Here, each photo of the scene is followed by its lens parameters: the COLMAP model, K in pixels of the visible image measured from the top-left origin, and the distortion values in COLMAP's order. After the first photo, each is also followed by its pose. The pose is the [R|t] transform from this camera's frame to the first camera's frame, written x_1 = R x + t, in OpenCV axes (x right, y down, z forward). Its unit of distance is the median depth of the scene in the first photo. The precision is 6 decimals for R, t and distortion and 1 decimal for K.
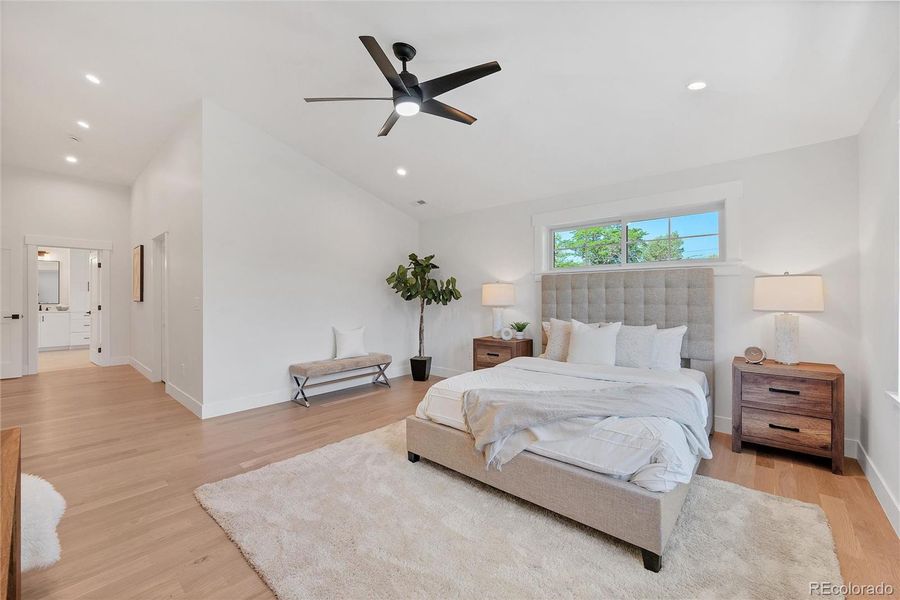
lens RADIAL K [[360.0, 0, 445.8], [0, 360.0, 304.7], [0, 0, 1]] dist [0.000973, 0.000076]
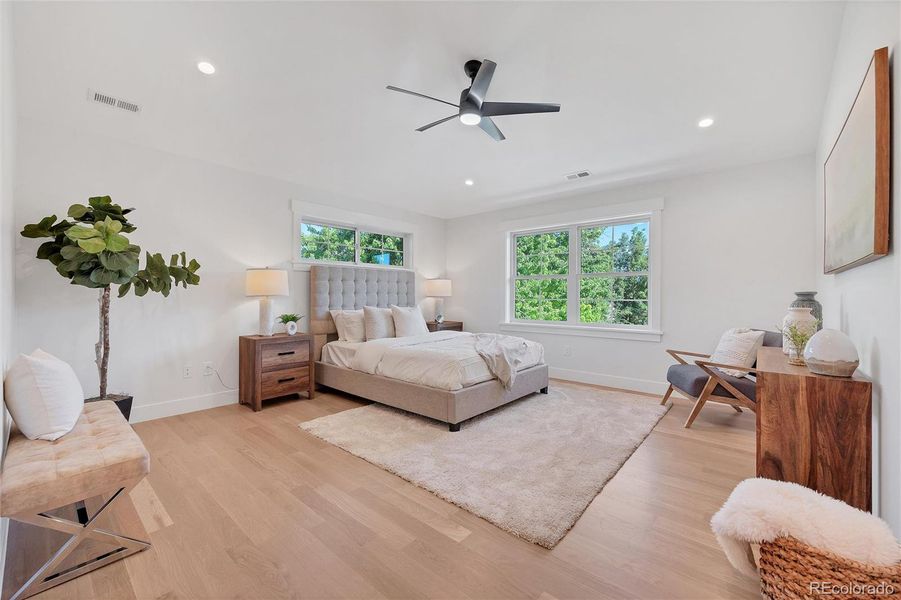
lens RADIAL K [[360.4, 0, 445.7], [0, 360.4, 296.0], [0, 0, 1]] dist [0.000973, 0.000076]
pose [[-0.037068, -0.003601, 0.999306, -0.716847], [-0.012443, 0.999918, 0.003142, -0.002369], [-0.999235, -0.012318, -0.037110, 0.624966]]
